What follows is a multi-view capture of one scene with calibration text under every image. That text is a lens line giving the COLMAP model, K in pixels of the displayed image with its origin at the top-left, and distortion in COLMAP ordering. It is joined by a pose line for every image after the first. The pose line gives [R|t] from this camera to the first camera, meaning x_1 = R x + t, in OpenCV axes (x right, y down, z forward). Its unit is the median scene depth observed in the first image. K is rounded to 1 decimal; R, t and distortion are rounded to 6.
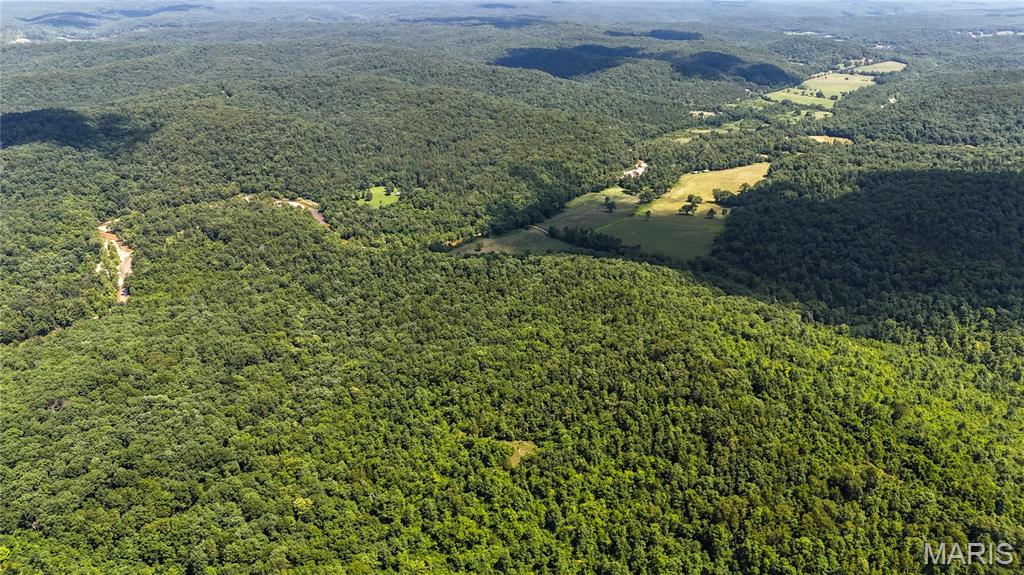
lens RADIAL K [[749.2, 0, 515.7], [0, 749.2, 291.9], [0, 0, 1]] dist [0.088435, -0.098612]
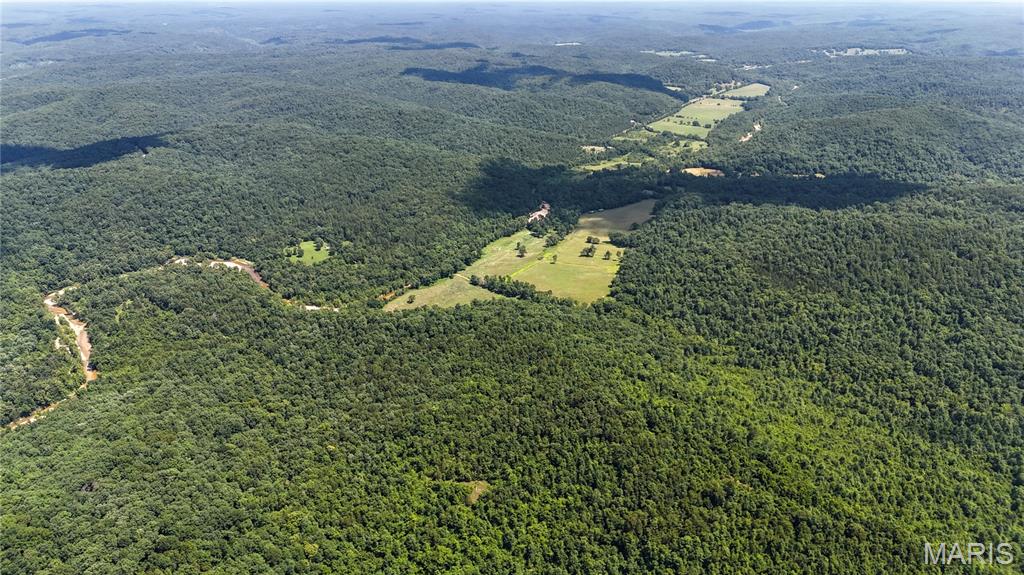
lens RADIAL K [[749.2, 0, 515.7], [0, 749.2, 291.9], [0, 0, 1]] dist [0.088435, -0.098612]
pose [[0.990232, -0.060980, 0.125386, -0.045812], [0.062105, 0.998057, -0.005079, -0.075720], [-0.124833, 0.012817, 0.992095, -0.193172]]
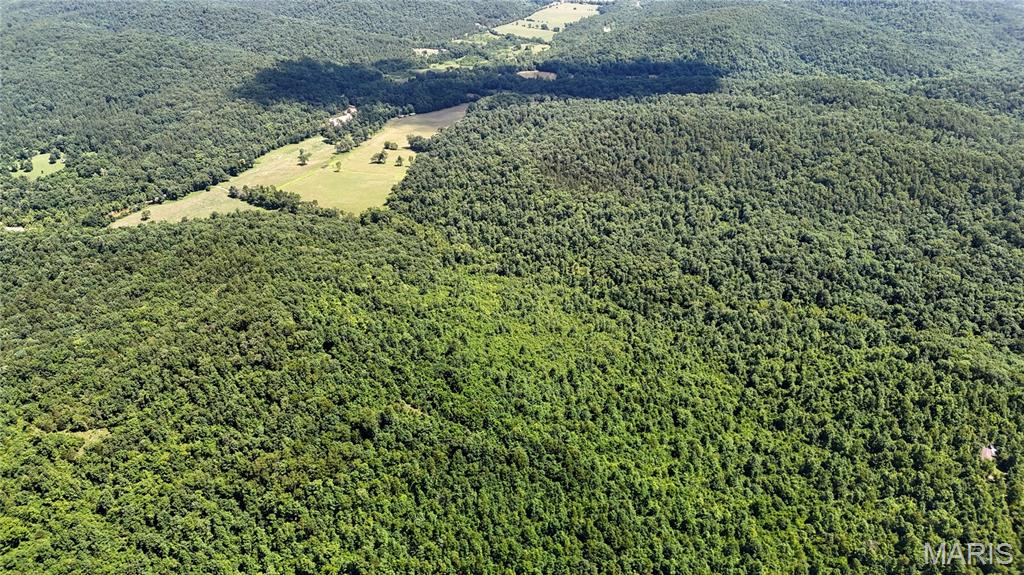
lens RADIAL K [[749.2, 0, 515.7], [0, 749.2, 291.9], [0, 0, 1]] dist [0.088435, -0.098612]
pose [[0.963788, -0.119263, 0.238513, 0.219695], [0.097494, 0.990086, 0.101115, -0.021888], [-0.248208, -0.074200, 0.965861, -0.076794]]
